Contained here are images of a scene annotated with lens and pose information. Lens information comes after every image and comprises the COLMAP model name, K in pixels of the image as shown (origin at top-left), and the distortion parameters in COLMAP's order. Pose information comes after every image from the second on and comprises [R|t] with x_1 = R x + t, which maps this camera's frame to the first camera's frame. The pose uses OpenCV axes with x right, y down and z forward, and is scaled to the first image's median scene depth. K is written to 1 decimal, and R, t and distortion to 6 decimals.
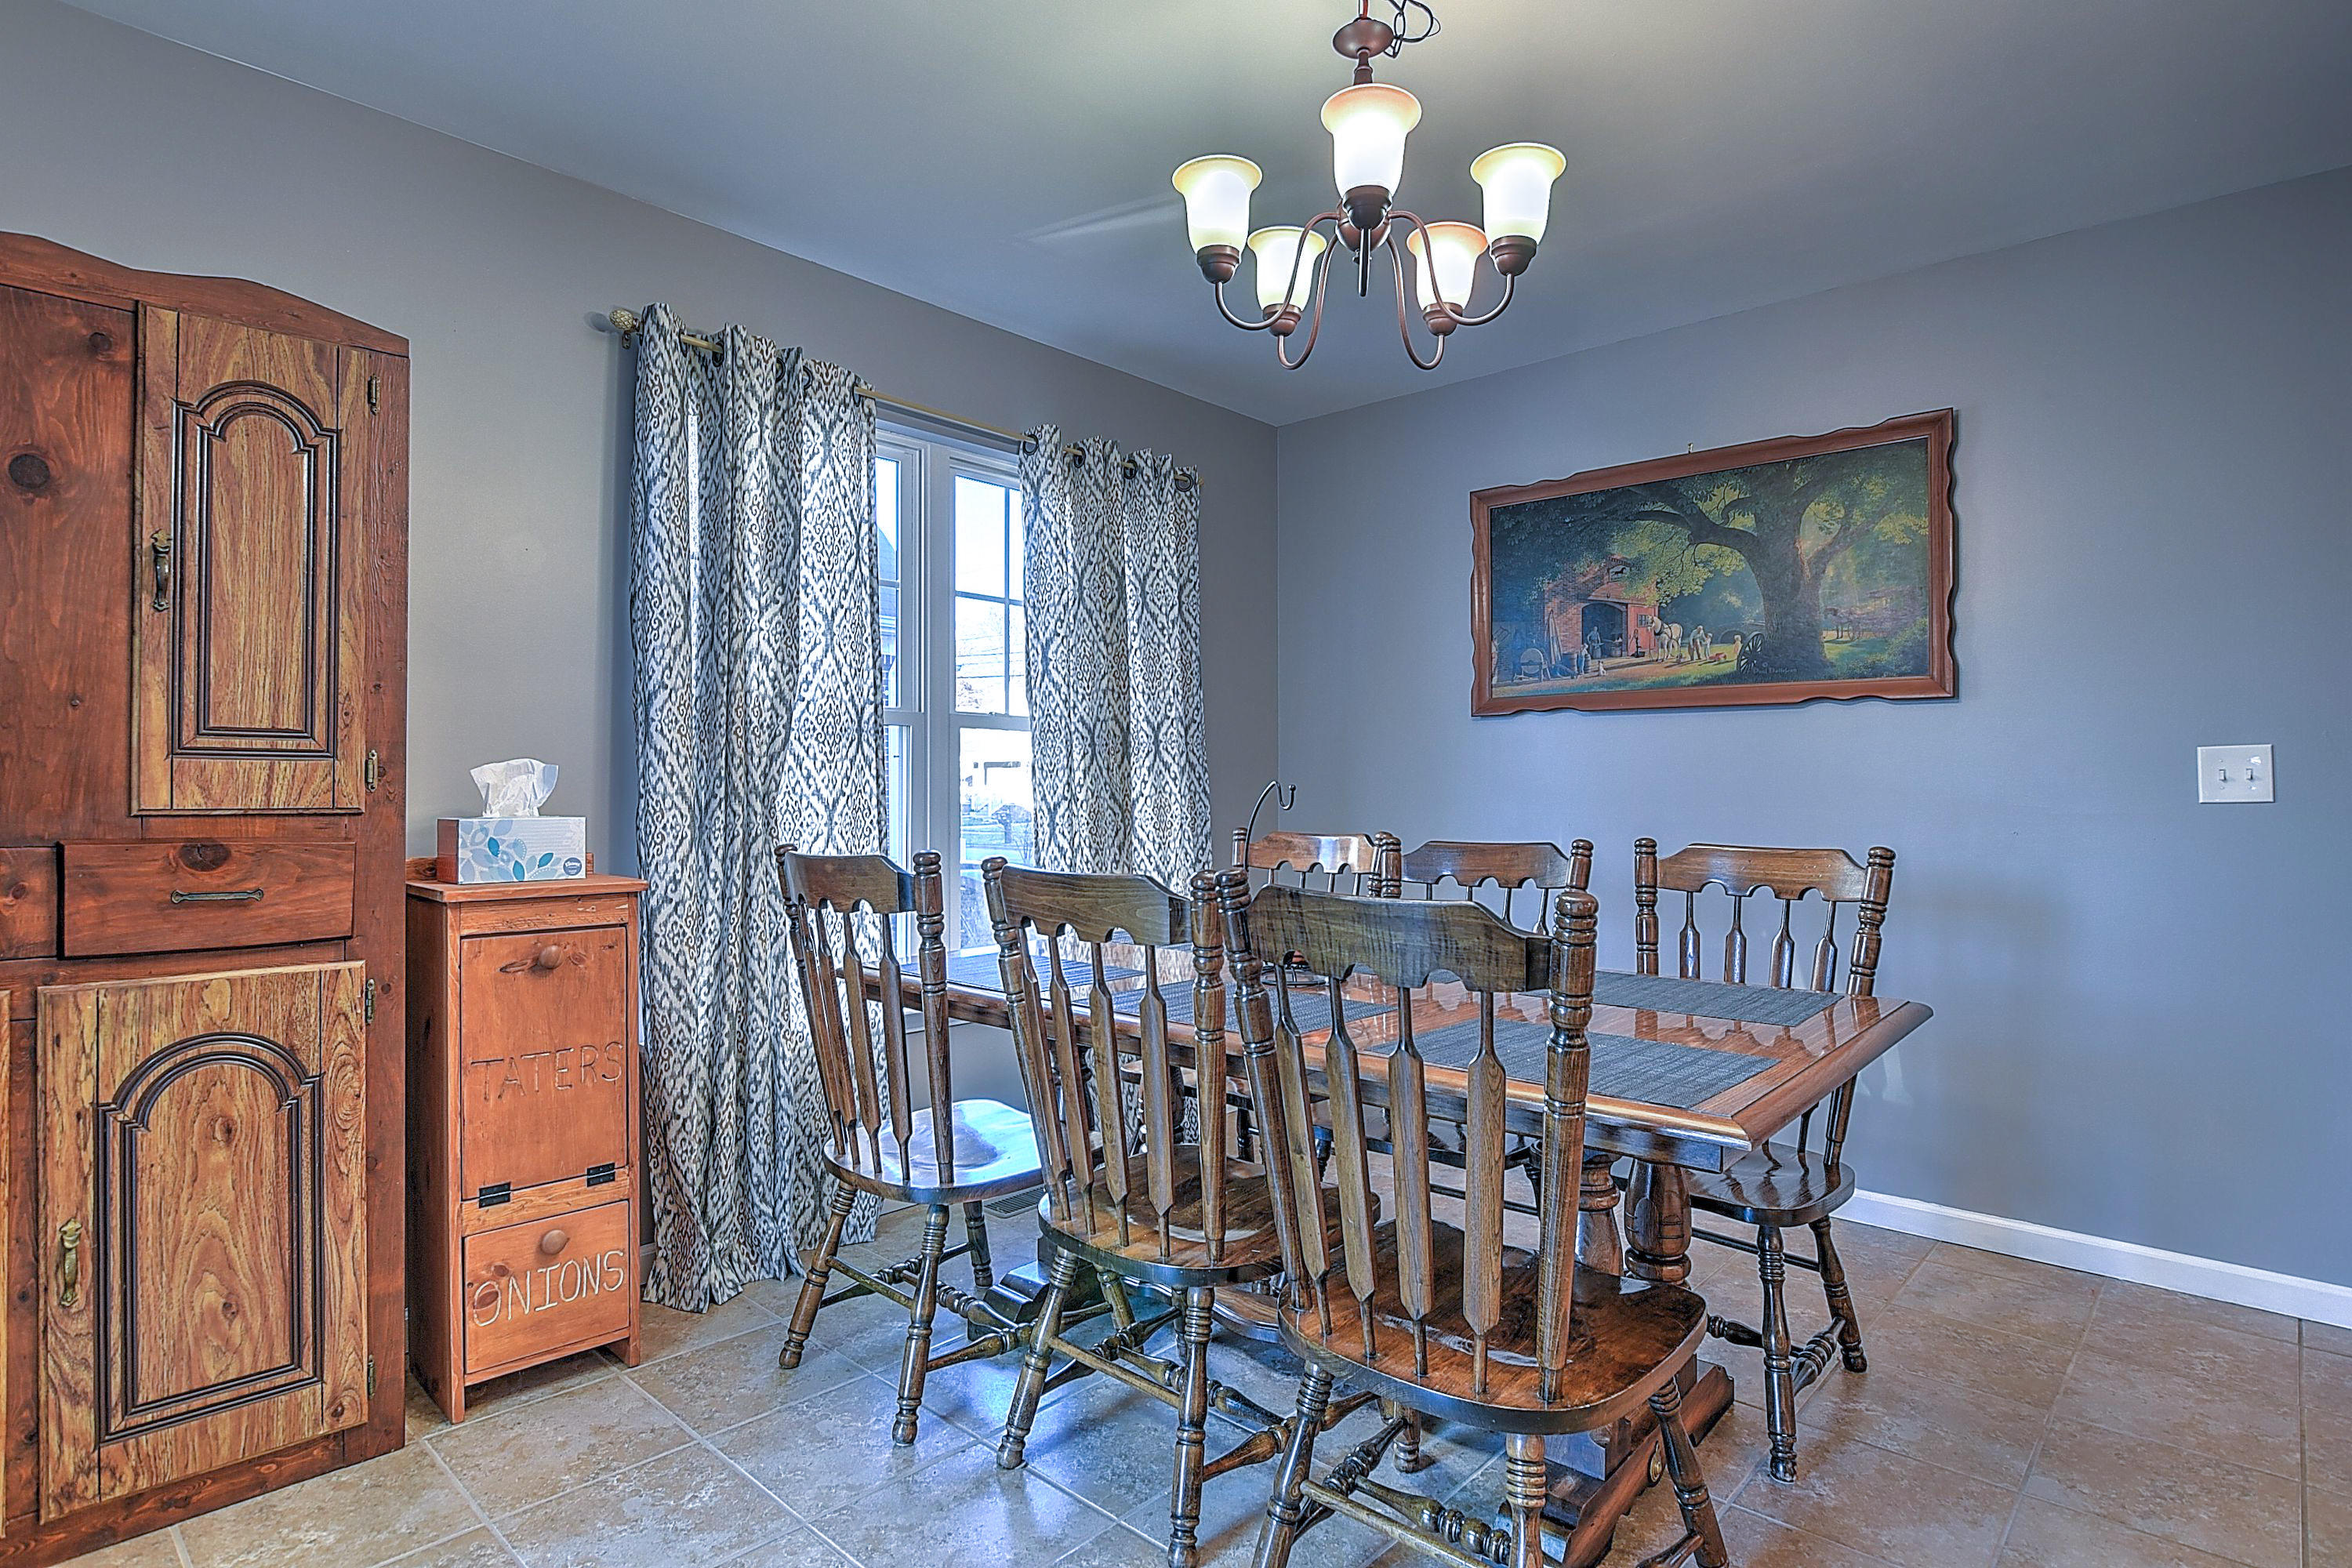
lens RADIAL K [[1215.3, 0, 1176.0], [0, 1215.3, 784.0], [0, 0, 1]] dist [-0.030504, 0.008789]
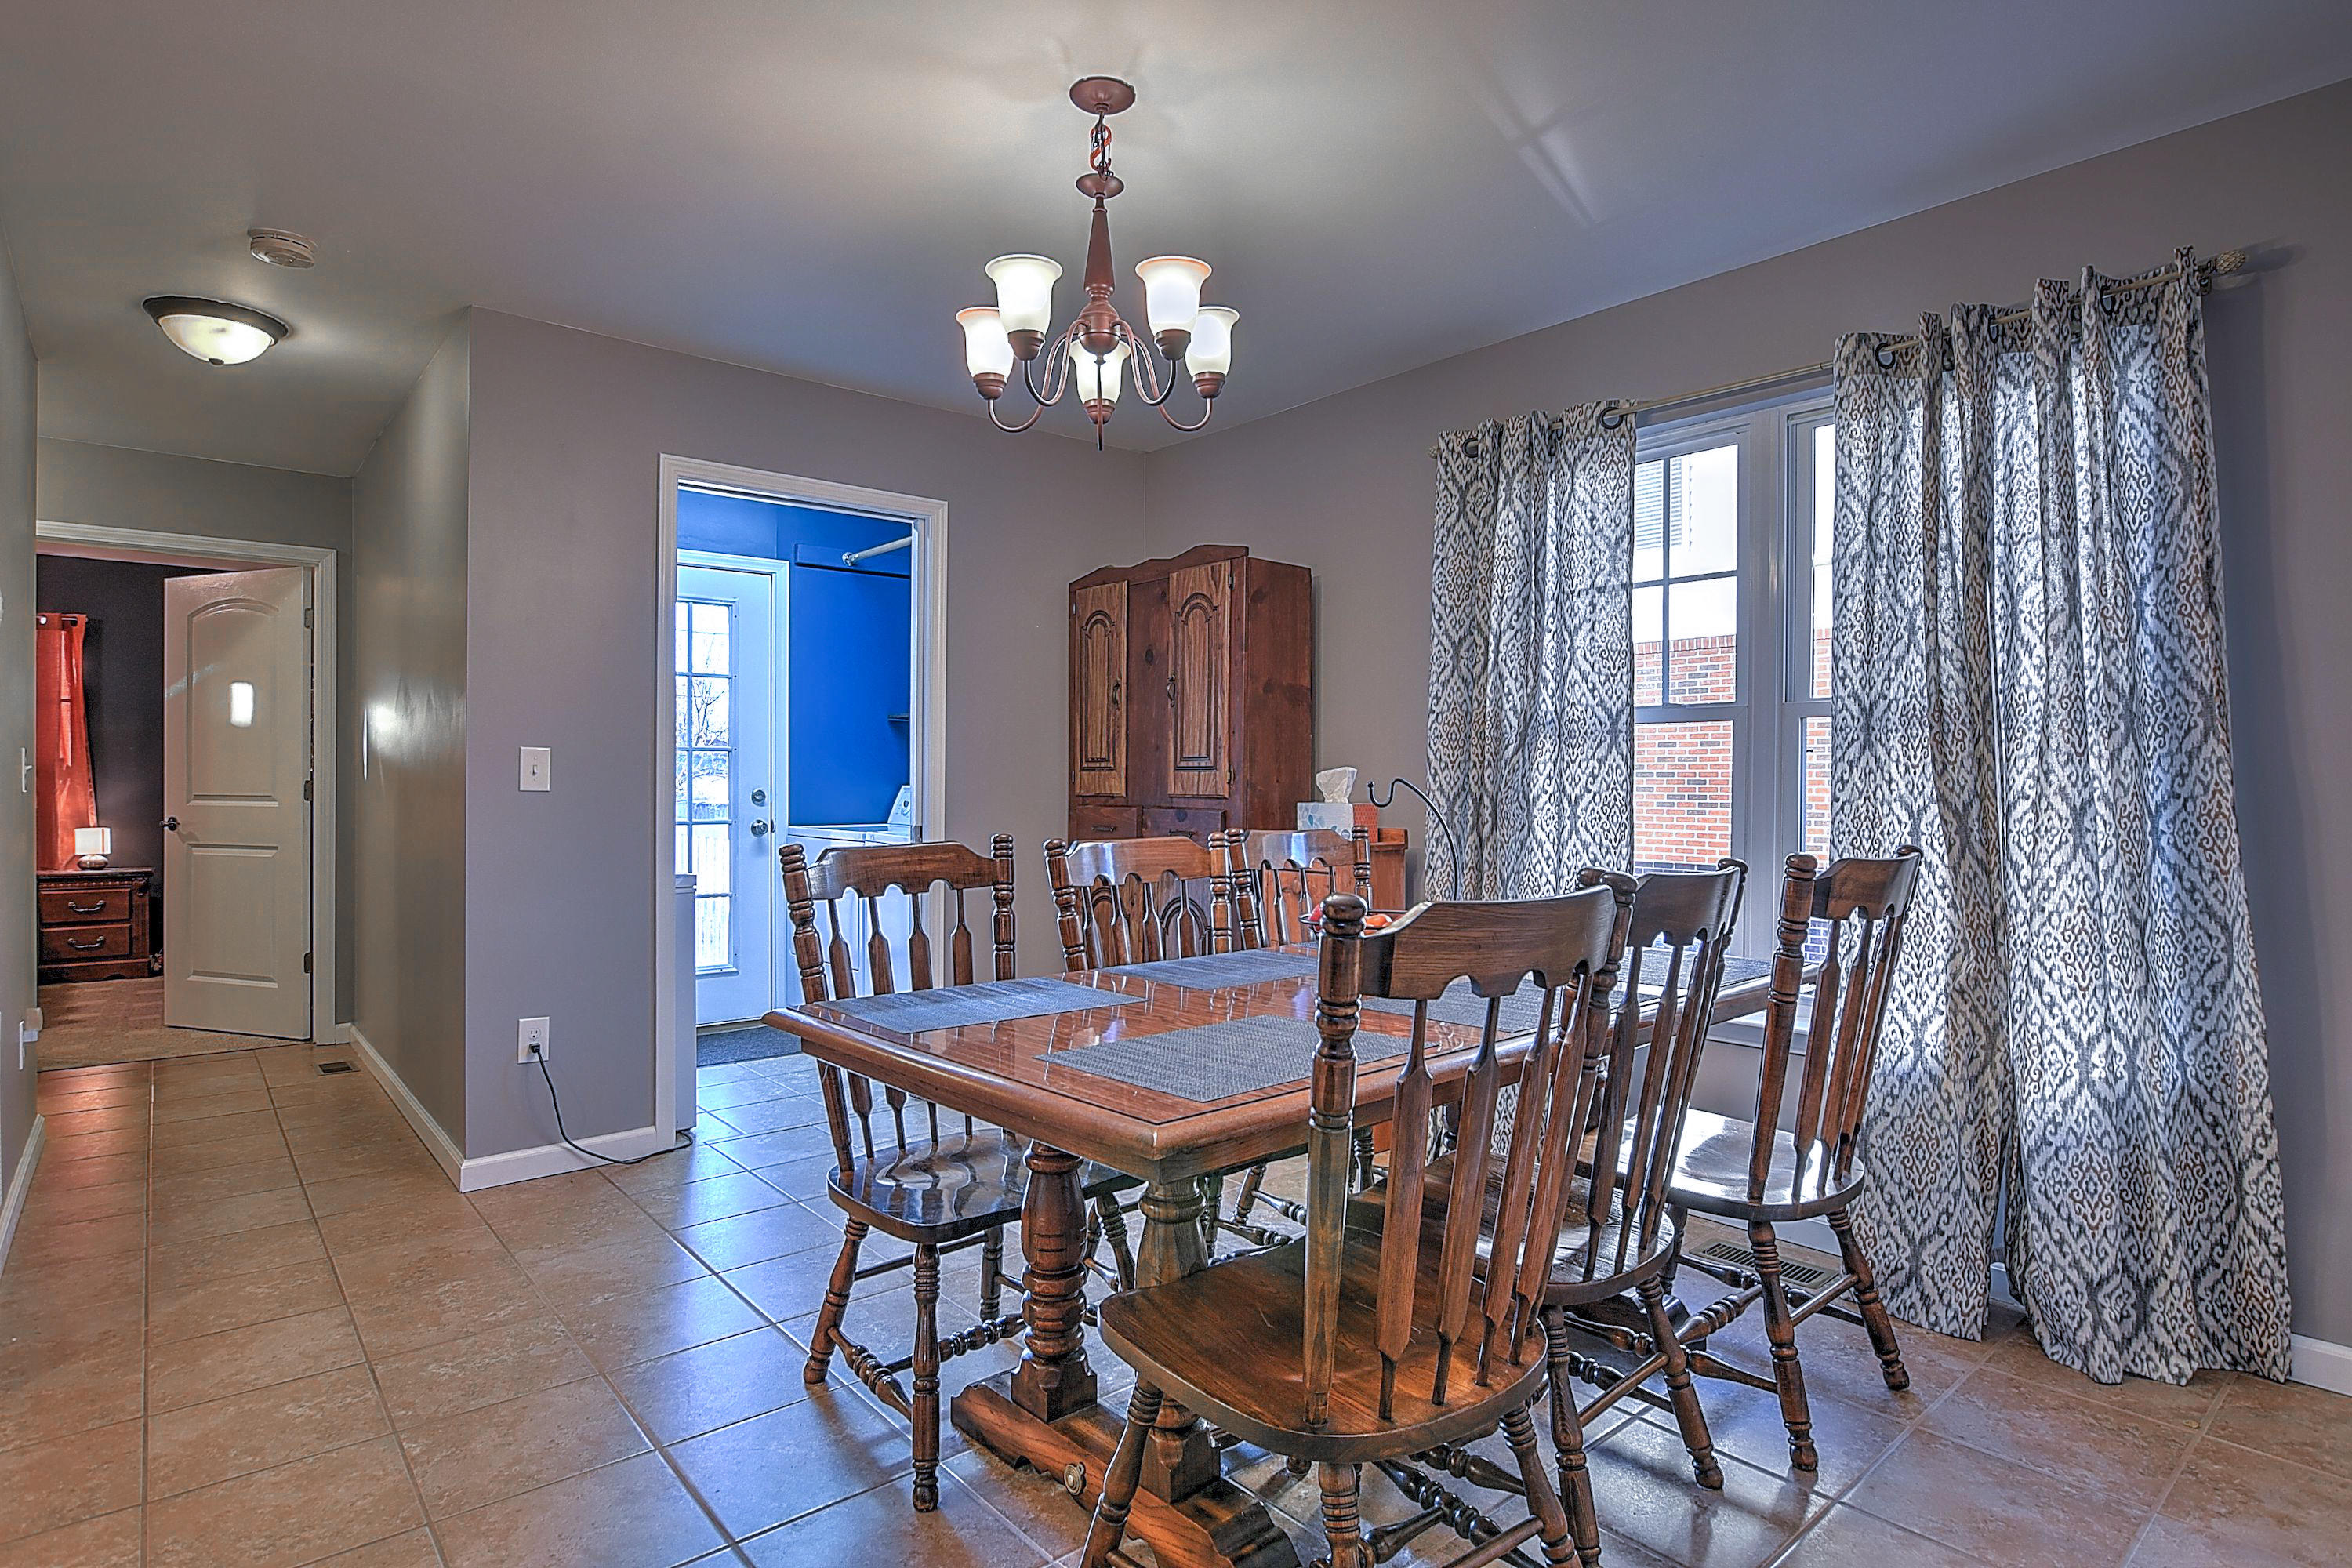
lens RADIAL K [[1215.3, 0, 1176.0], [0, 1215.3, 784.0], [0, 0, 1]] dist [-0.030504, 0.008789]
pose [[-0.112159, -0.001737, -0.993689, 1.247647], [-0.007421, 0.999972, -0.000910, 0.002263], [0.993663, 0.007272, -0.112169, 1.107989]]
